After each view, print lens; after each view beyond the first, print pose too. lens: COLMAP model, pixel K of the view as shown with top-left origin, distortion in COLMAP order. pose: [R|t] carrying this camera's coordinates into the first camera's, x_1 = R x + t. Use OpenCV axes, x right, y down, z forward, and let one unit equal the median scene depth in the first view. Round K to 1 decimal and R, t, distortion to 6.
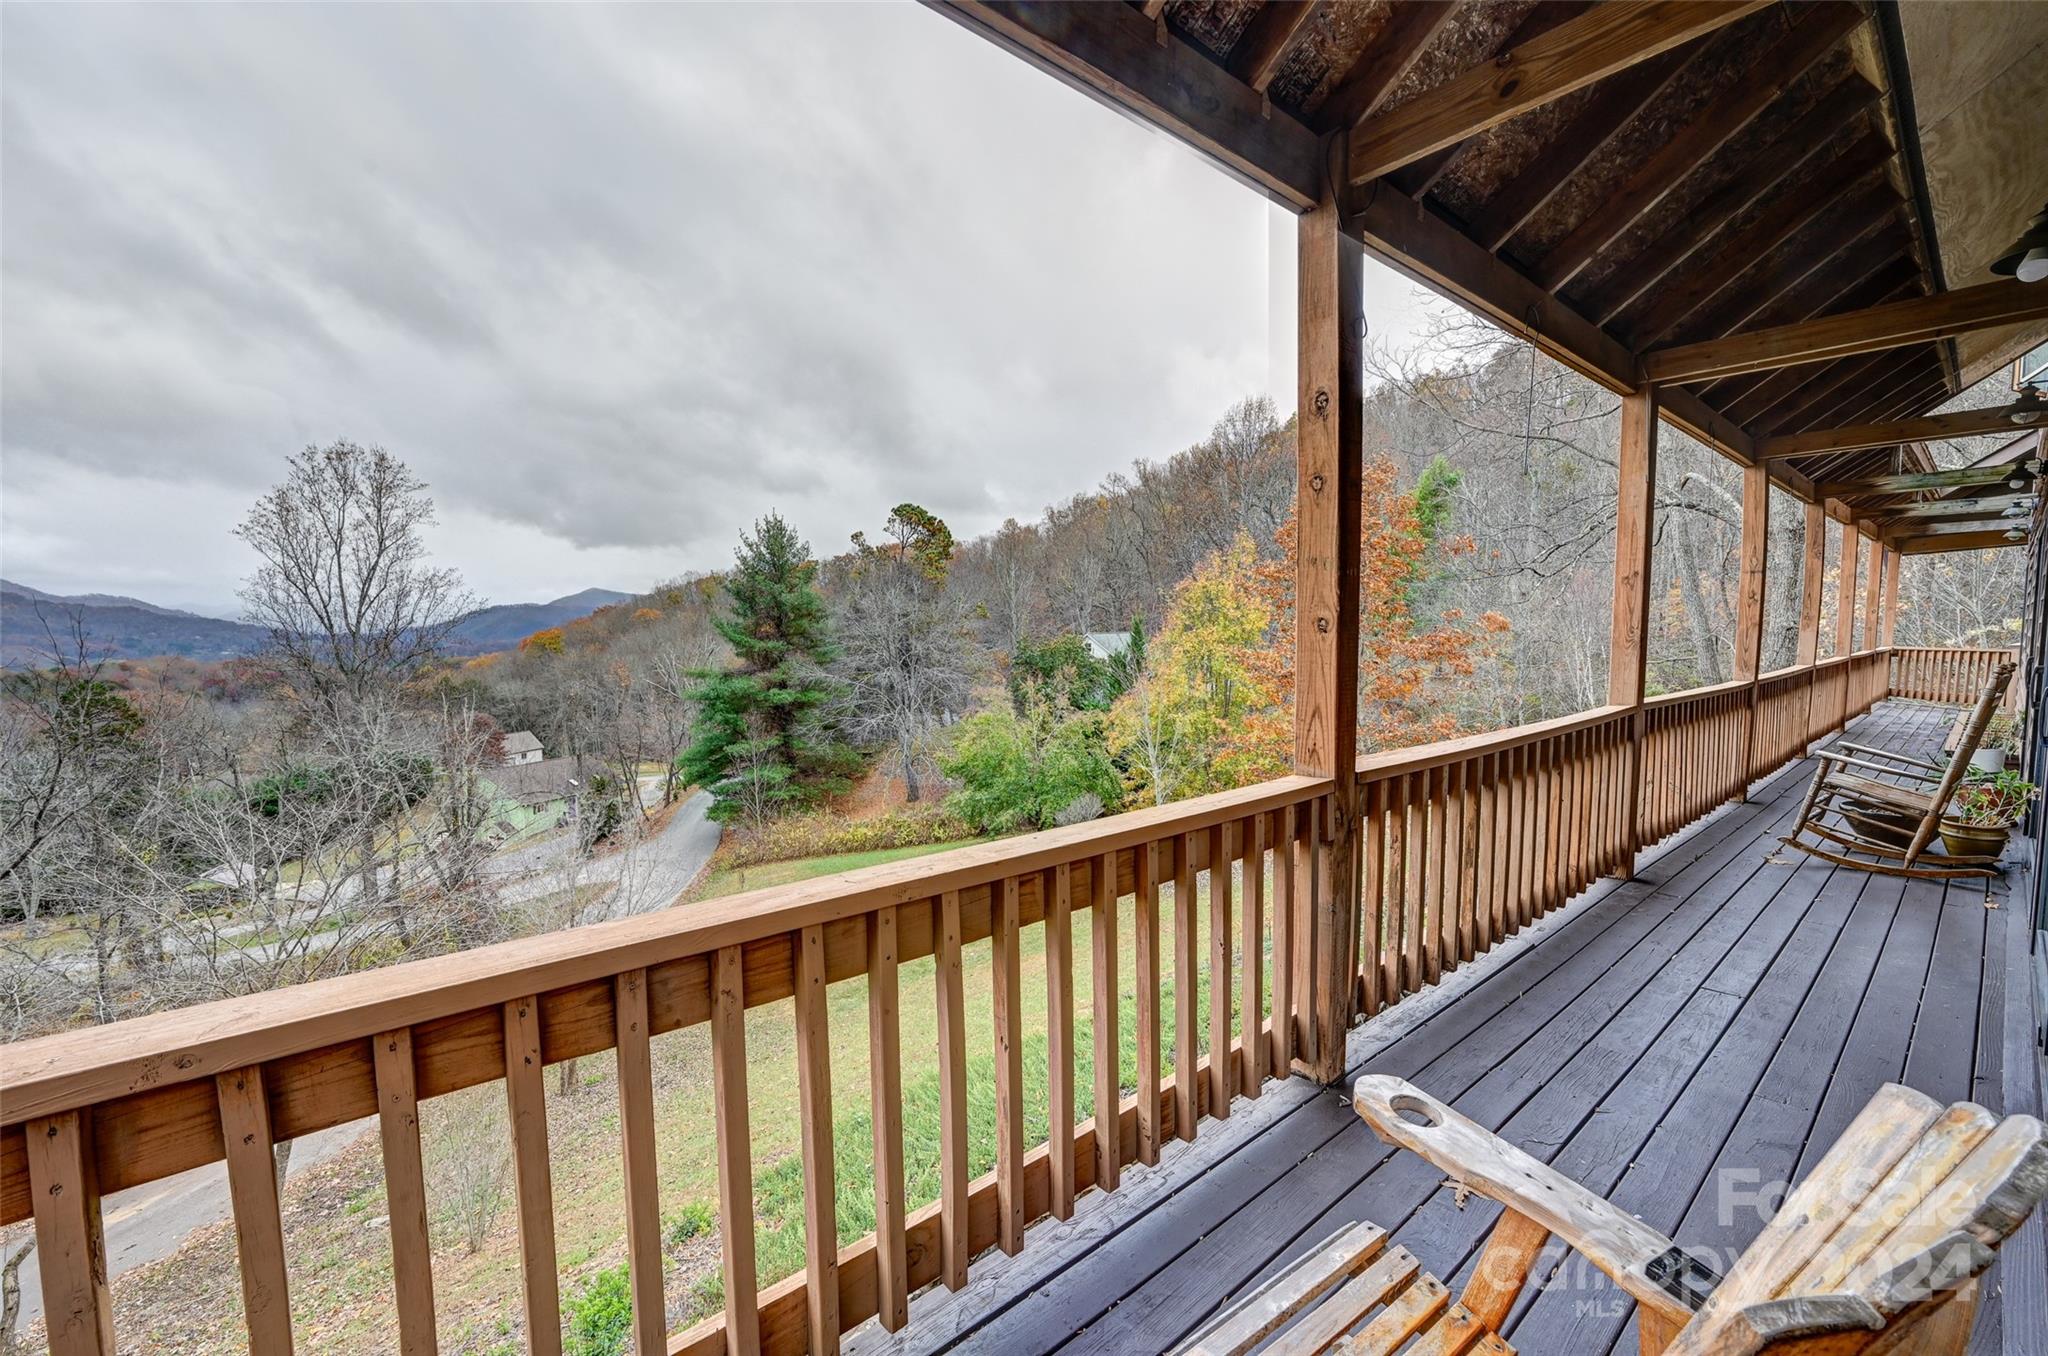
lens RADIAL K [[862.1, 0, 1053.3], [0, 862.1, 717.1], [0, 0, 1]] dist [-0.008514, 0.001779]
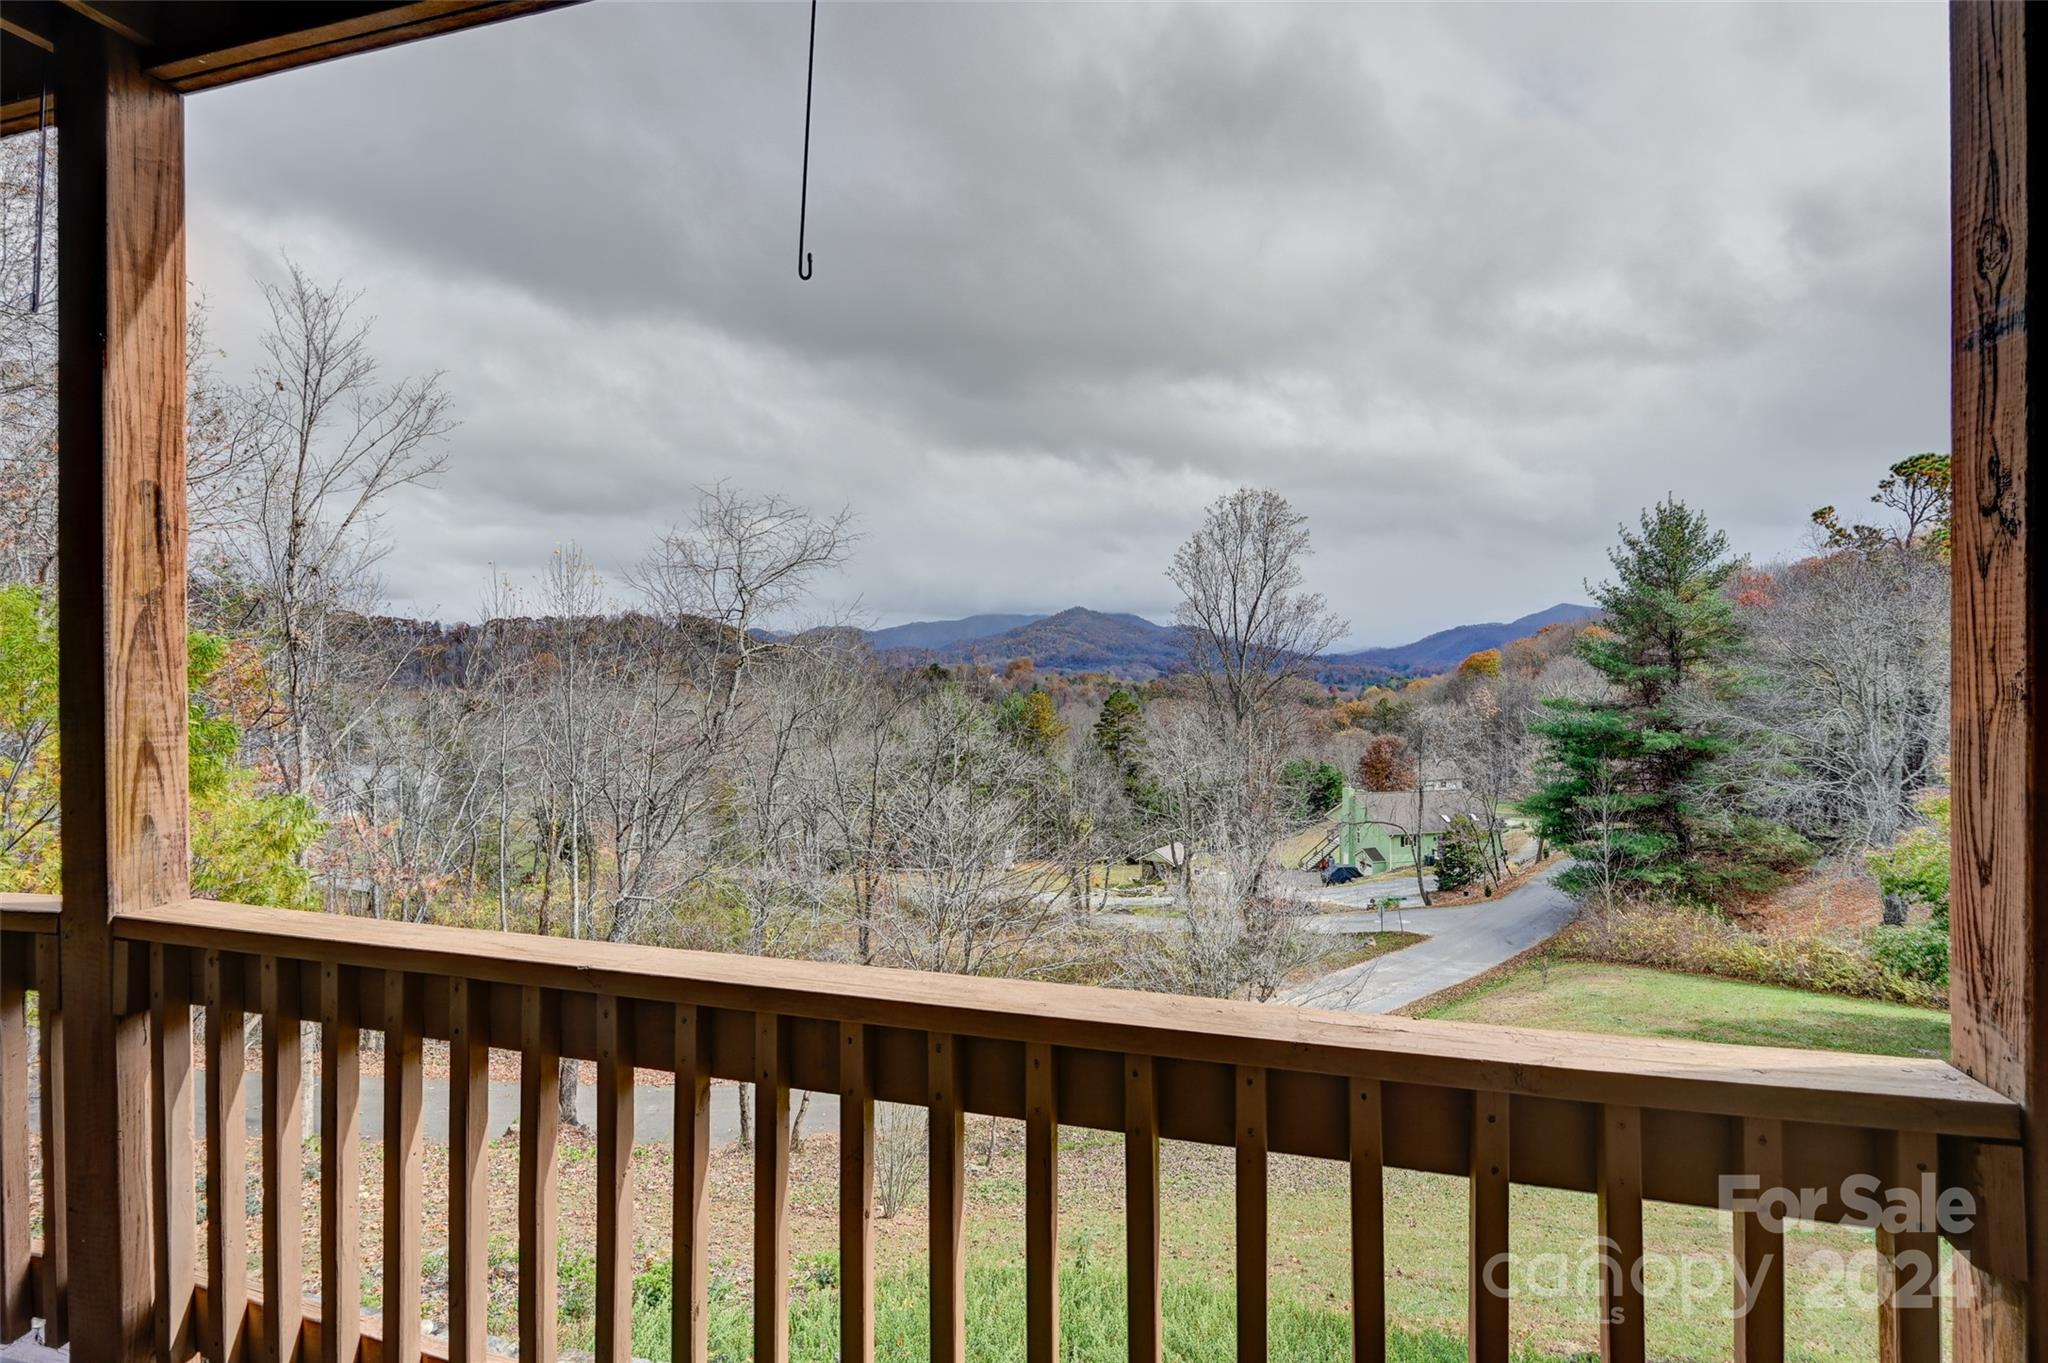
lens RADIAL K [[965.3, 0, 1028.8], [0, 965.3, 661.9], [0, 0, 1]] dist [-0.000609, -0.001538]
pose [[0.524854, 0.007078, -0.851163, 0.744526], [-0.082613, 0.995668, -0.042662, -0.080918], [0.847174, 0.092708, 0.523165, 0.684594]]
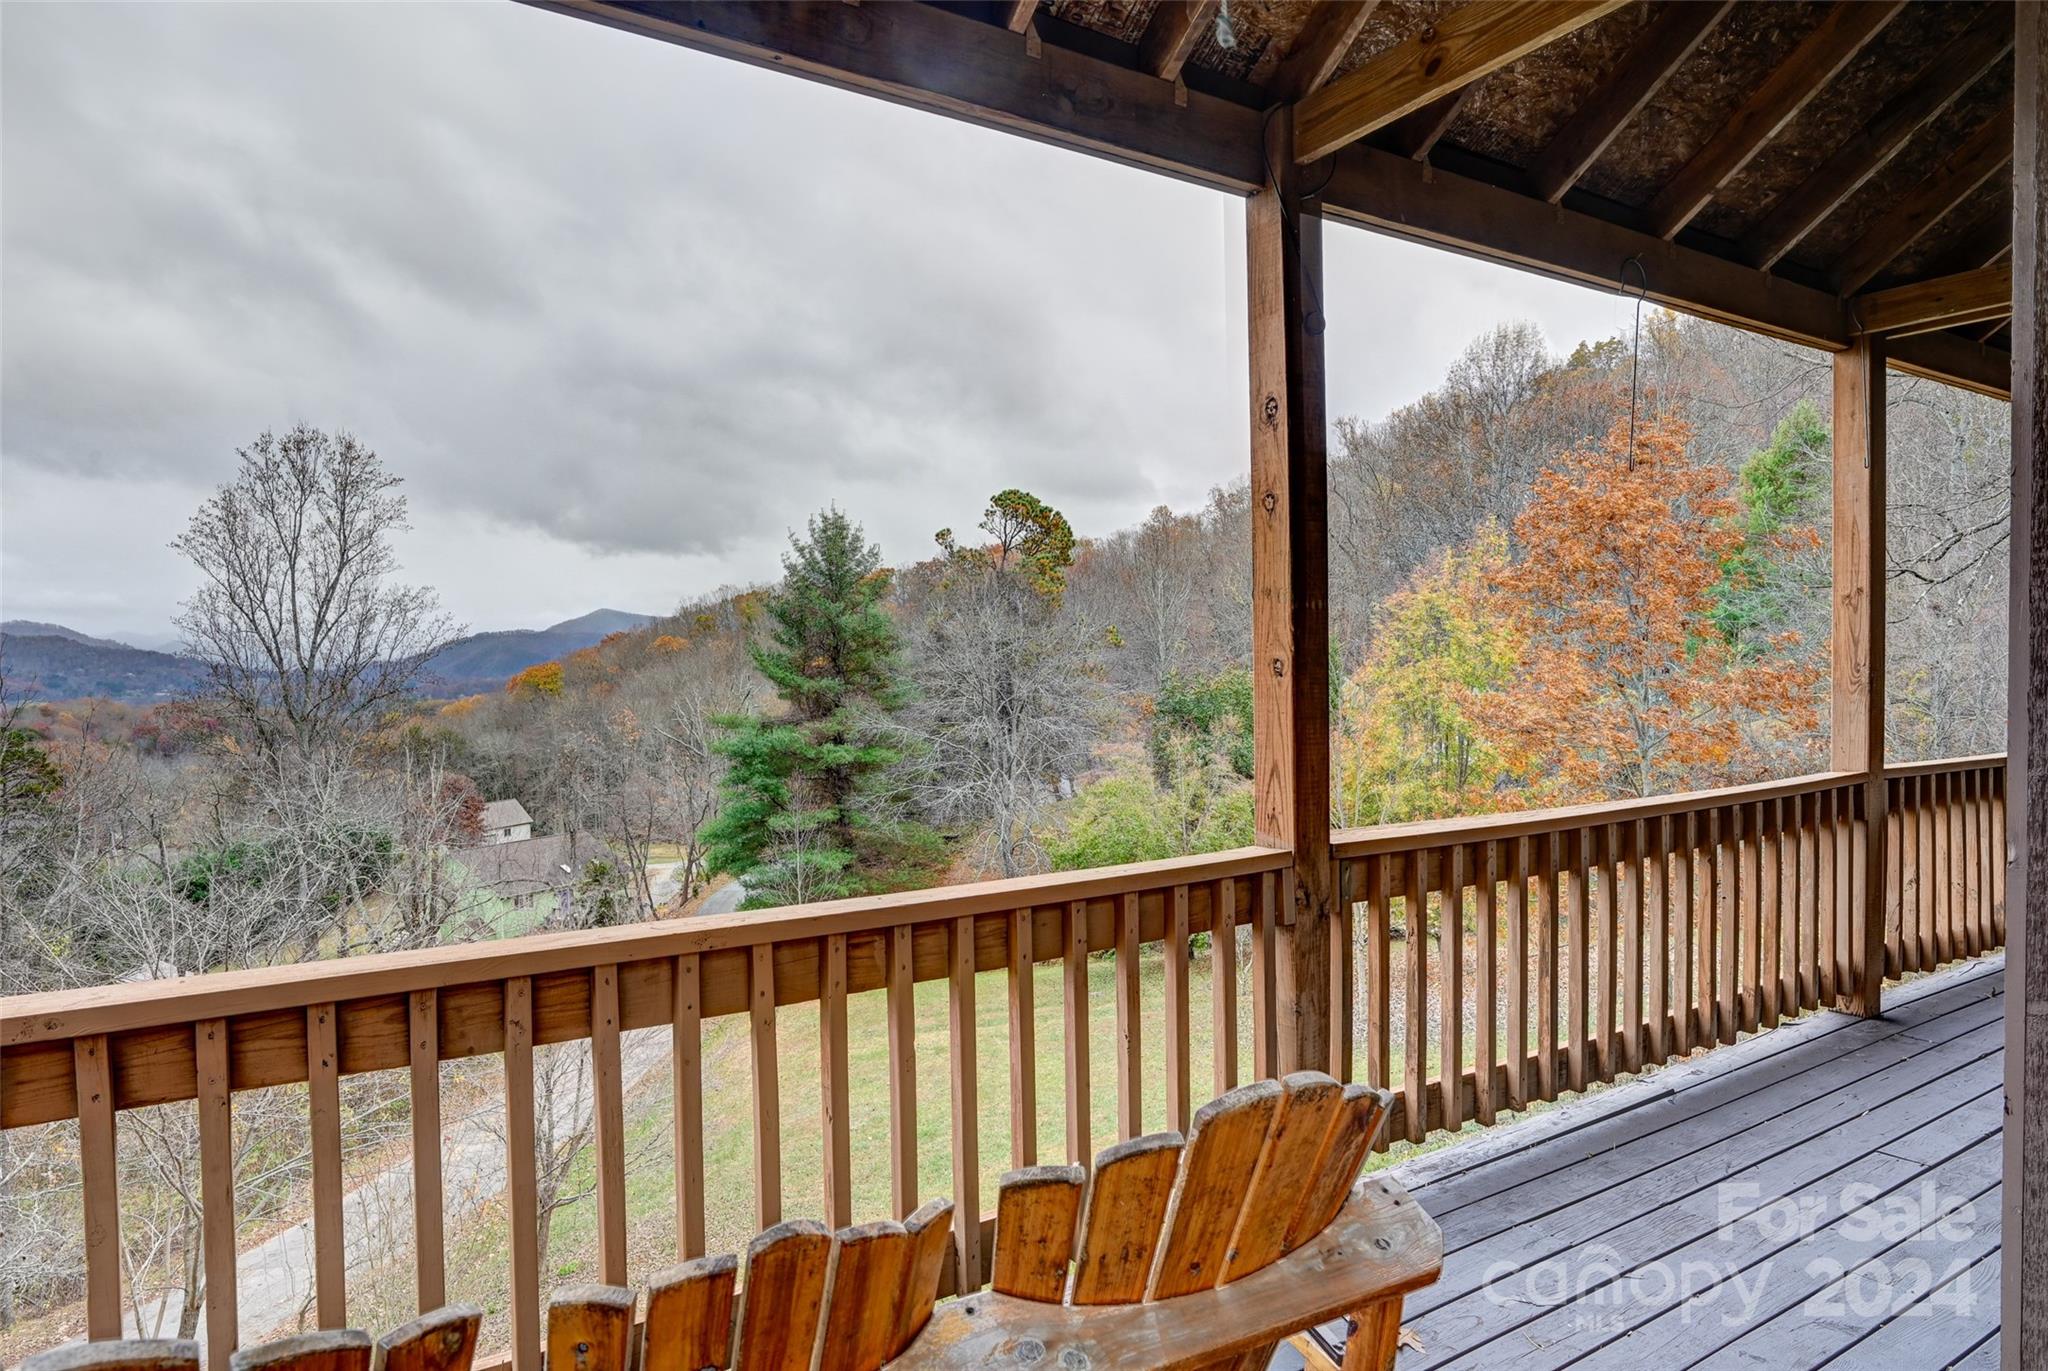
lens RADIAL K [[1248.7, 0, 1058.6], [0, 1248.7, 719.5], [0, 0, 1]] dist [0.002765, -0.007686]
pose [[0.989703, 0.003876, -0.143085, 0.153083], [-0.011780, 0.998448, -0.054436, 0.007601], [0.142652, 0.055561, 0.988212, -0.134747]]
